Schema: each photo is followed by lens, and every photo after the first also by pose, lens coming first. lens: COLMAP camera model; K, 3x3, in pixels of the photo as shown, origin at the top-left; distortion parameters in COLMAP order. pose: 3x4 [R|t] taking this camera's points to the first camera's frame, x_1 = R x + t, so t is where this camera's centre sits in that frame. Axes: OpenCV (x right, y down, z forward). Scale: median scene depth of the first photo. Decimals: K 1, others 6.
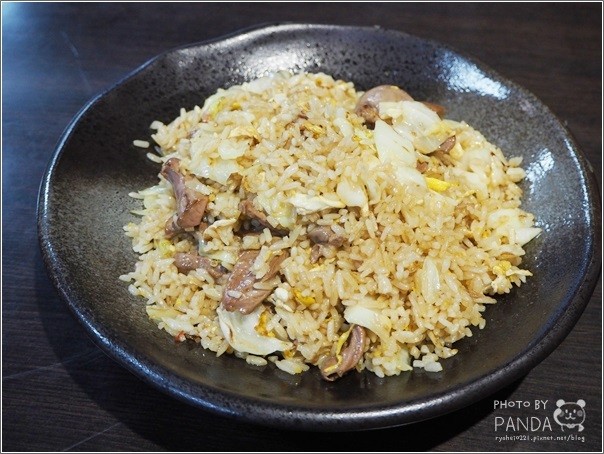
lens RADIAL K [[796.0, 0, 302.0], [0, 796.0, 227.0], [0, 0, 1]] dist [-0.003261, 0.026404]
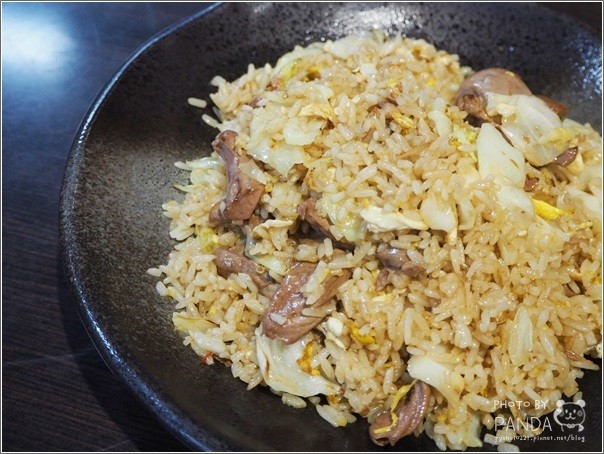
lens RADIAL K [[796.0, 0, 302.0], [0, 796.0, 227.0], [0, 0, 1]] dist [-0.003261, 0.026404]
pose [[0.987254, 0.137172, -0.080708, -0.006473], [-0.127722, 0.985413, 0.112467, -0.096930], [0.094958, -0.100725, 0.990372, 0.184169]]
